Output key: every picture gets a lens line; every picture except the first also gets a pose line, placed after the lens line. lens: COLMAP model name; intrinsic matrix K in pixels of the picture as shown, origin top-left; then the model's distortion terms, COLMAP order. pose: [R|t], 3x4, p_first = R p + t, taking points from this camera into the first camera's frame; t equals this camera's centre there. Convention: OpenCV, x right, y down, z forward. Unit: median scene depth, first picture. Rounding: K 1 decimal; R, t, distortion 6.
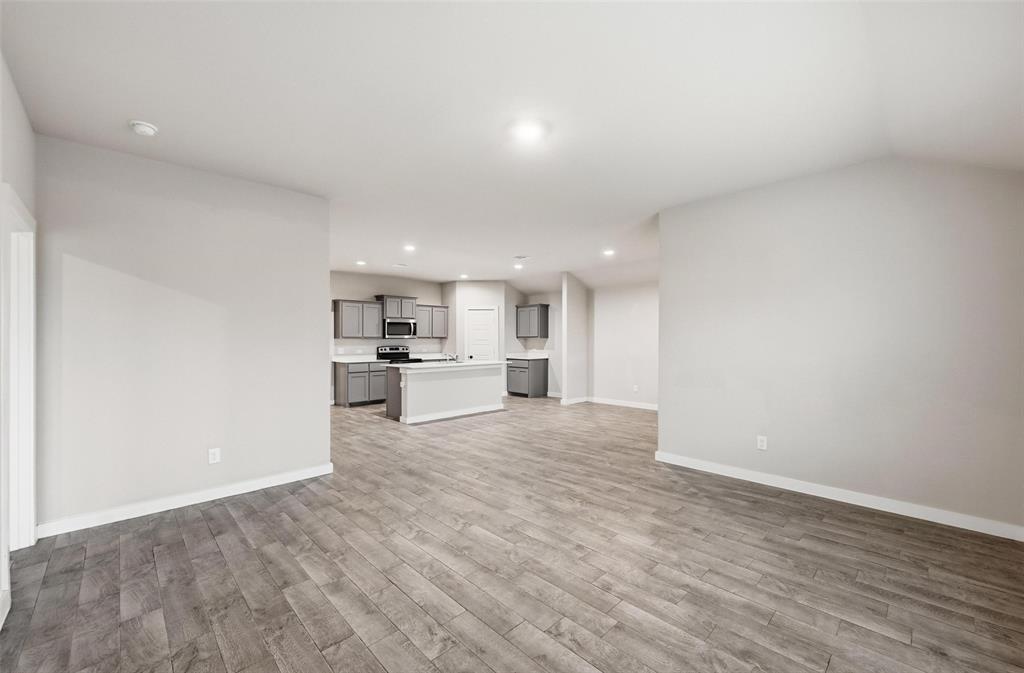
lens RADIAL K [[413.5, 0, 510.9], [0, 413.5, 337.0], [0, 0, 1]] dist [0.002357, 0.000022]
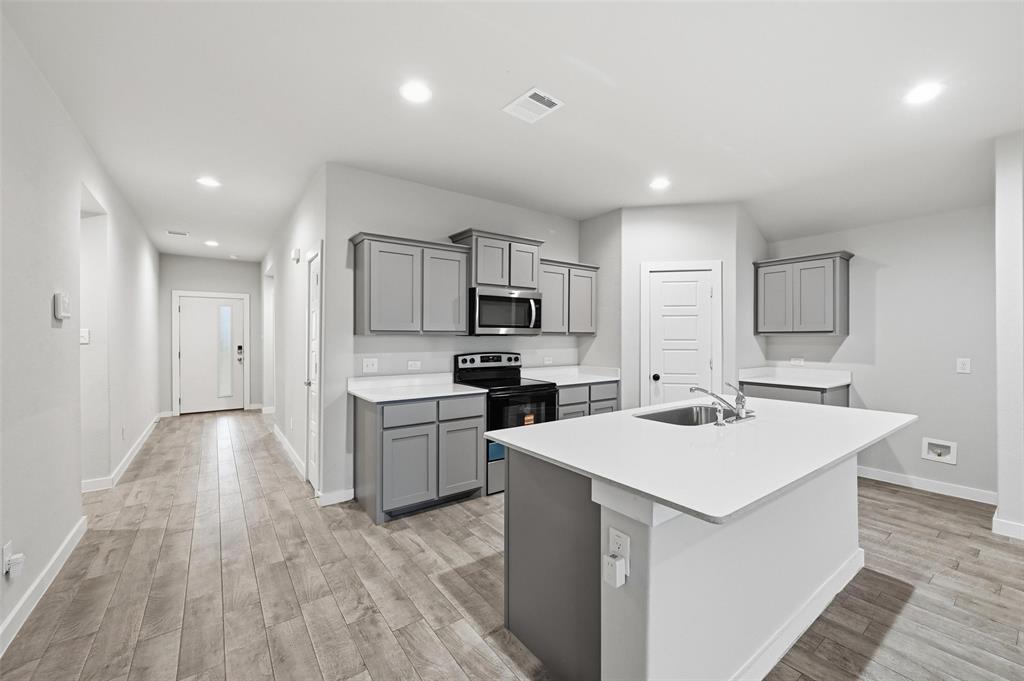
lens RADIAL K [[409.1, 0, 513.3], [0, 409.1, 338.7], [0, 0, 1]] dist [0.002001, -0.000168]
pose [[0.990935, 0.001707, -0.134330, -0.229461], [-0.000647, 0.999968, 0.007929, 0.004194], [0.134339, -0.007770, 0.990905, 0.653751]]
